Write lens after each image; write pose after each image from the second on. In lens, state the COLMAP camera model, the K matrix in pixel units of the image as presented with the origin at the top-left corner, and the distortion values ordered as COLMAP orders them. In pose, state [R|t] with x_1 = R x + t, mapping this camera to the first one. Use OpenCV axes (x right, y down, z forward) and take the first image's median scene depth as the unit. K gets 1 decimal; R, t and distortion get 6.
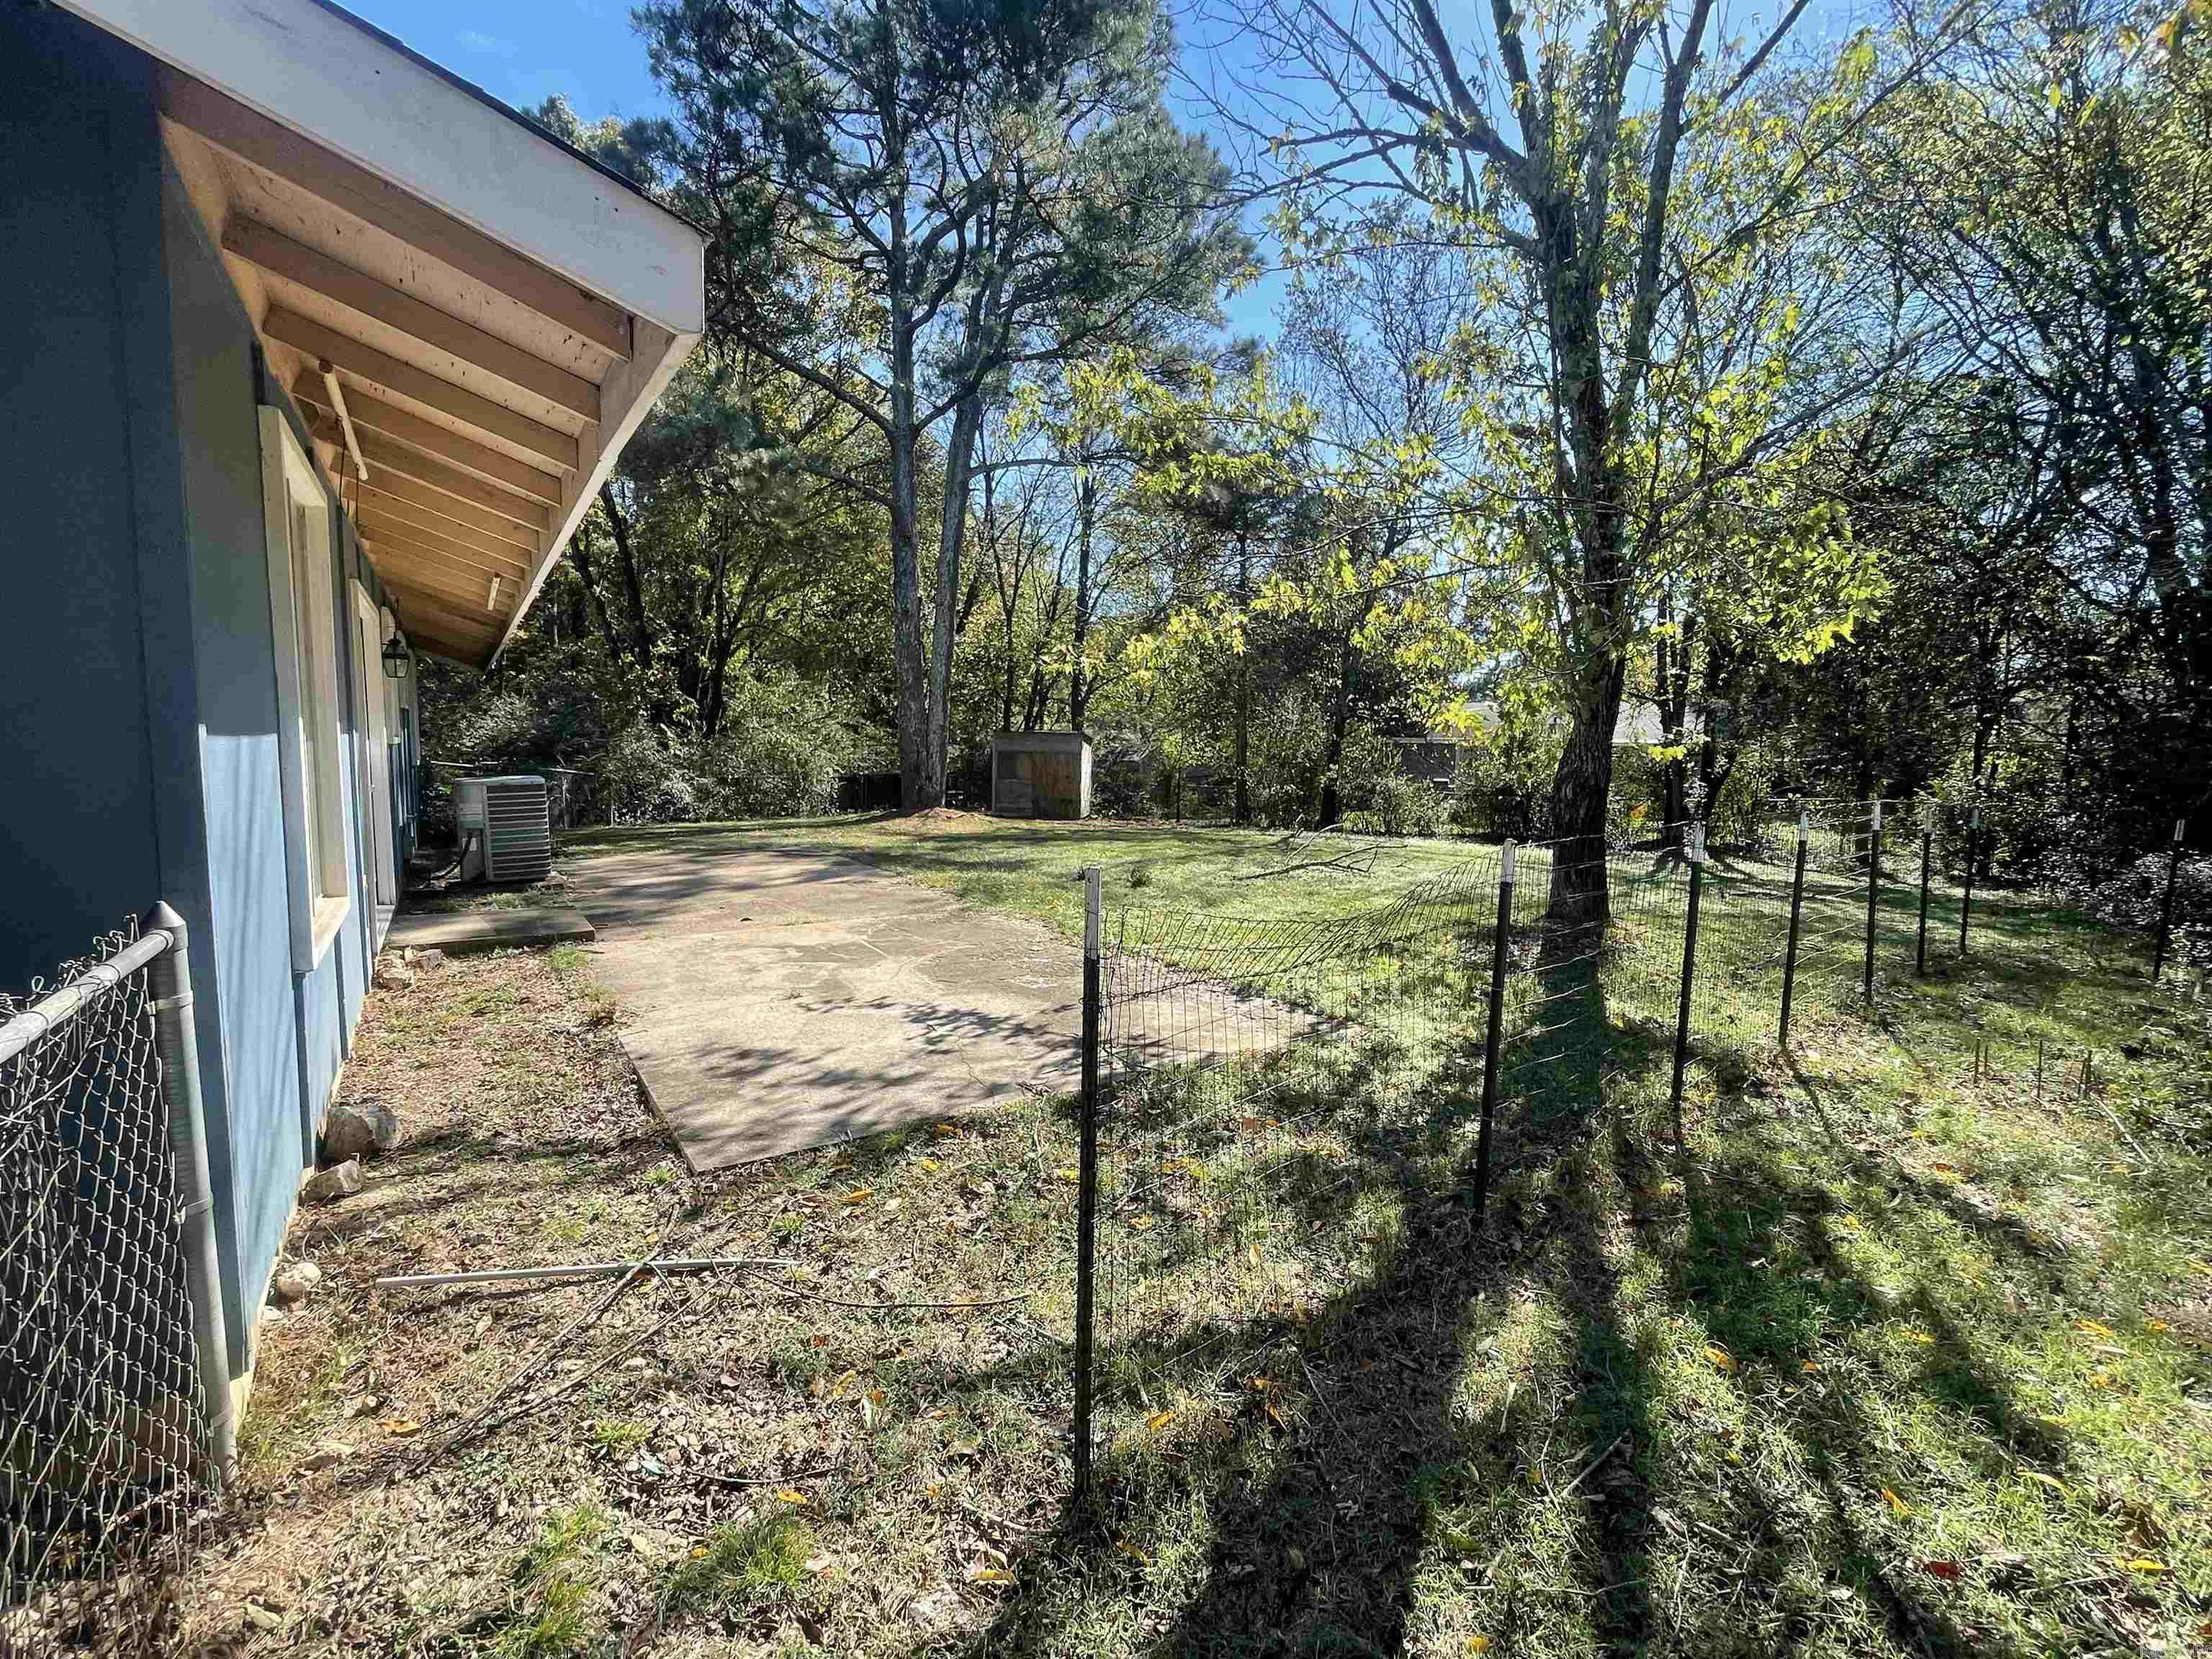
lens RADIAL K [[1020.8, 0, 1108.2], [0, 1020.8, 835.6], [0, 0, 1]] dist [-0.002619, -0.000275]
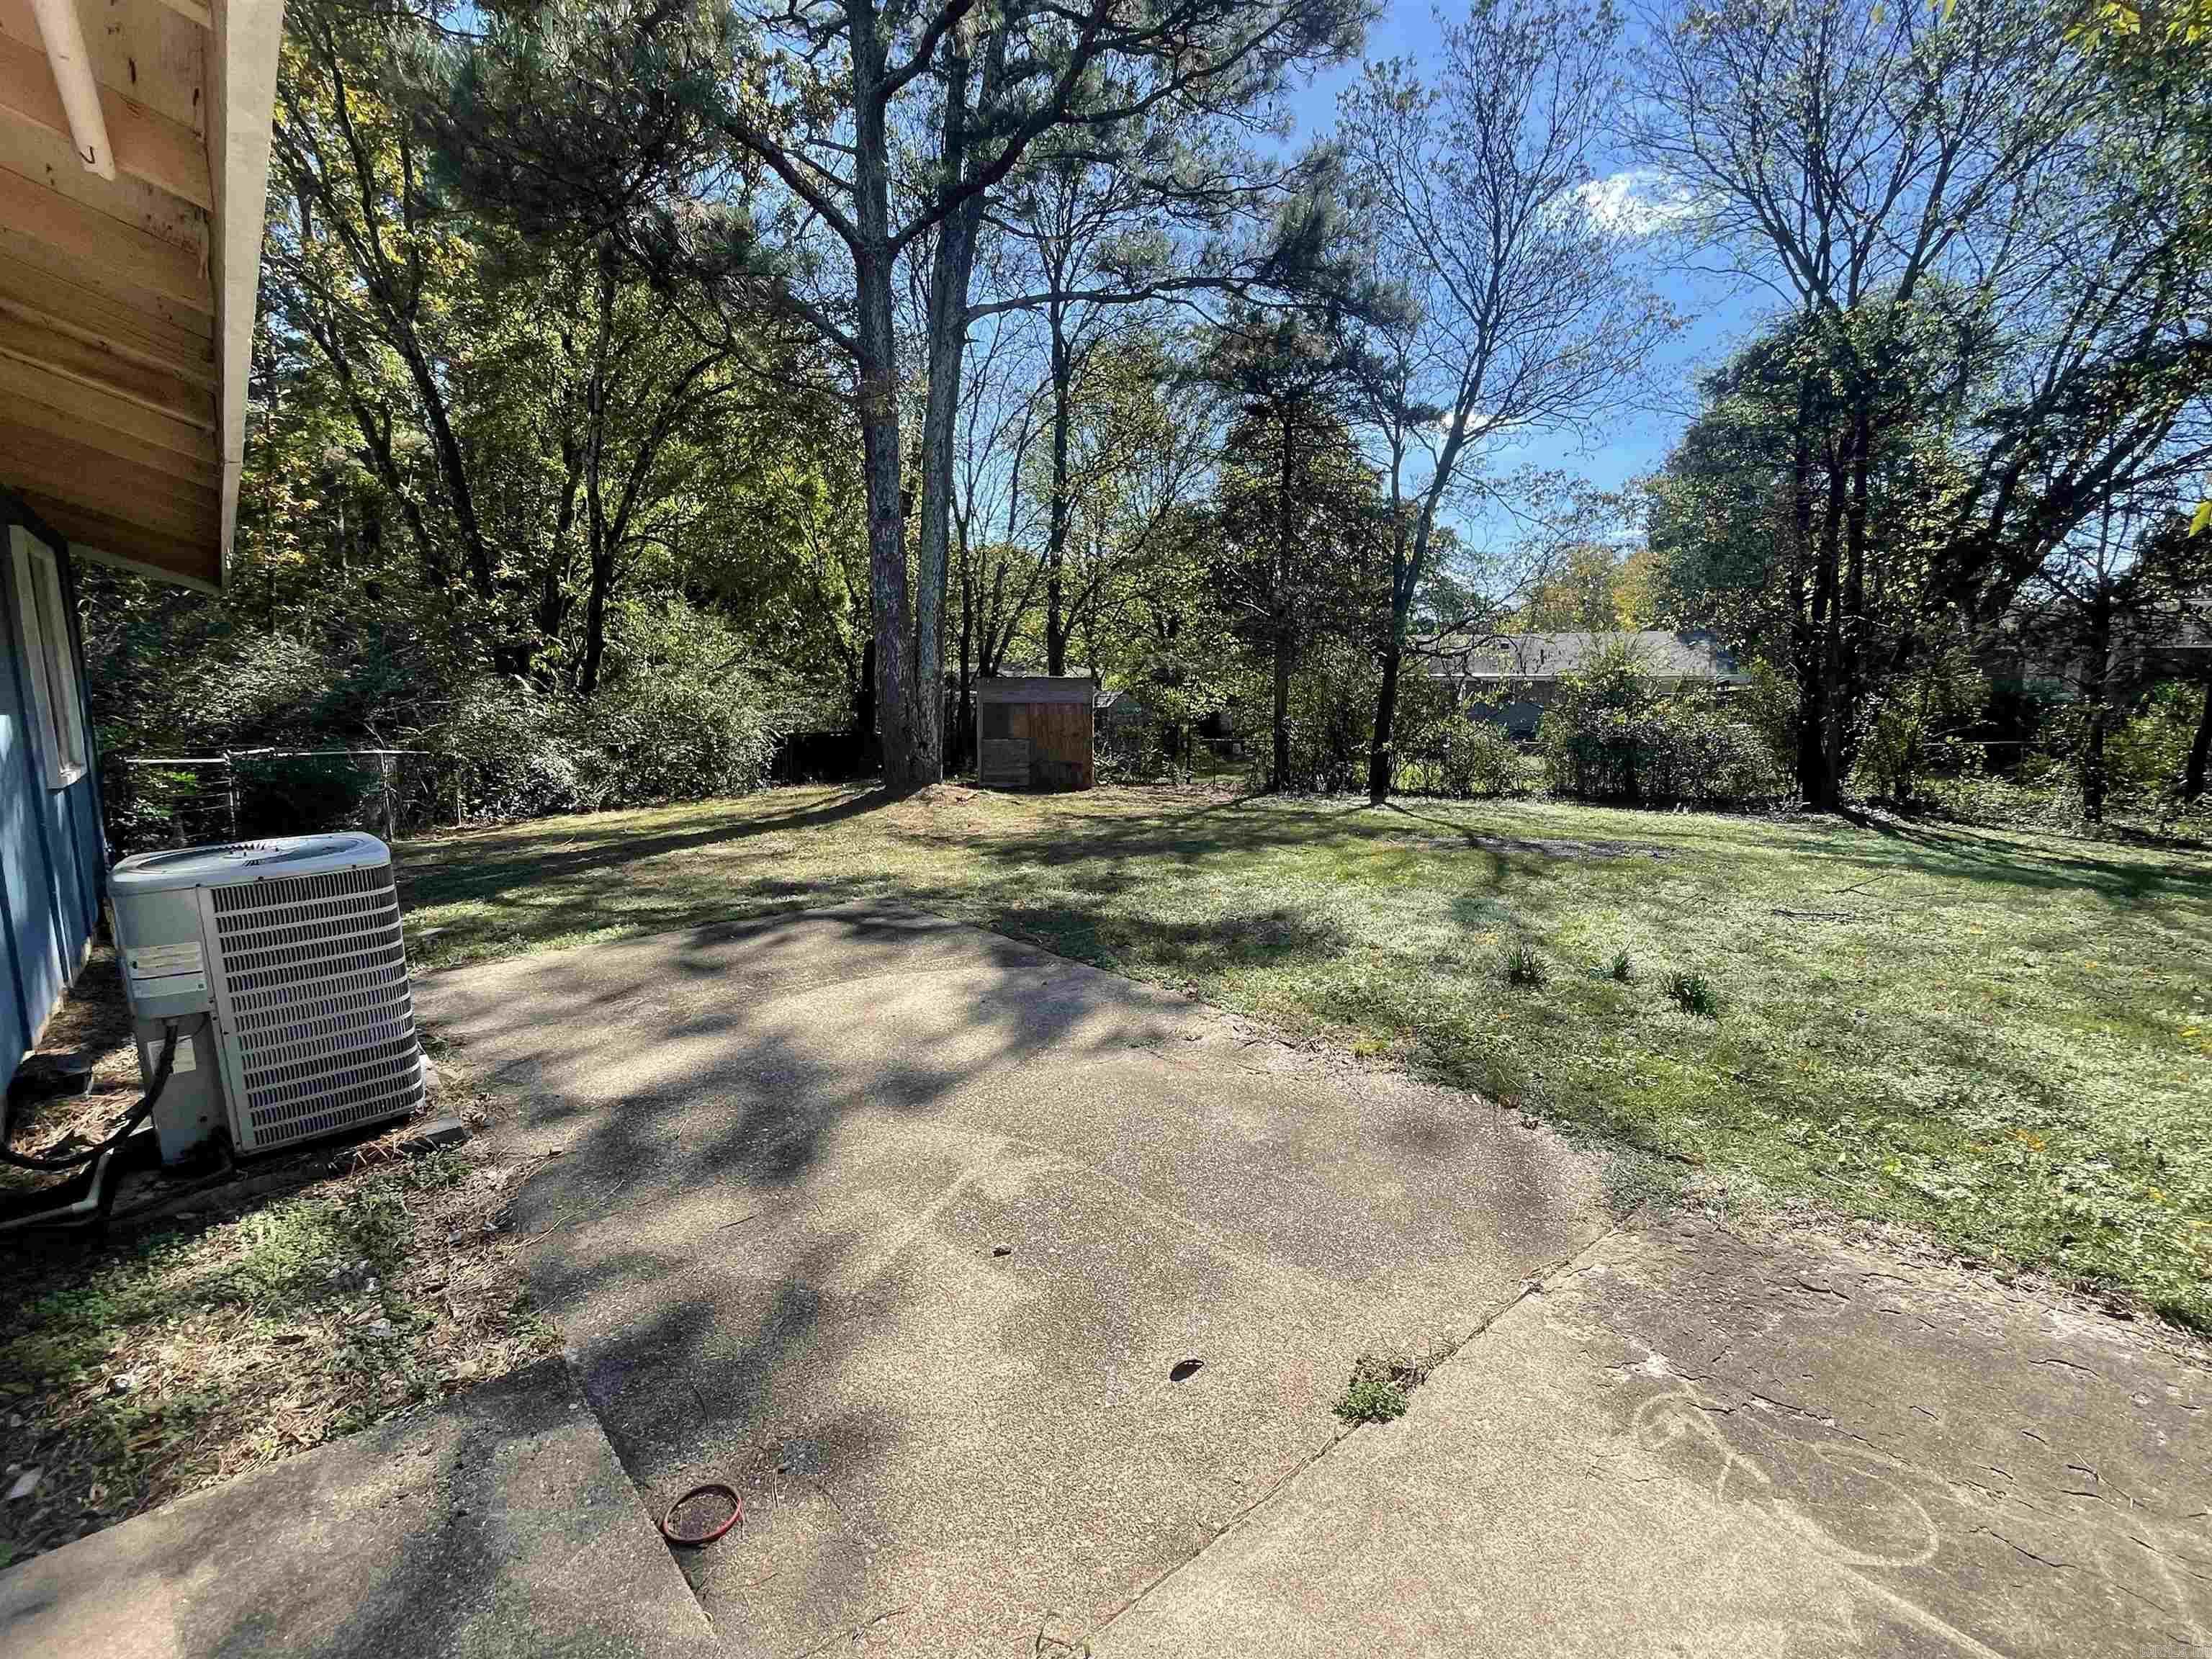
lens RADIAL K [[1020.8, 0, 1102.8], [0, 1020.8, 829.4], [0, 0, 1]] dist [-0.002619, -0.000275]
pose [[0.990116, -0.036862, 0.135318, -0.131279], [0.029736, 0.998081, 0.054308, -0.027320], [-0.137060, -0.049747, 0.989313, 0.226619]]
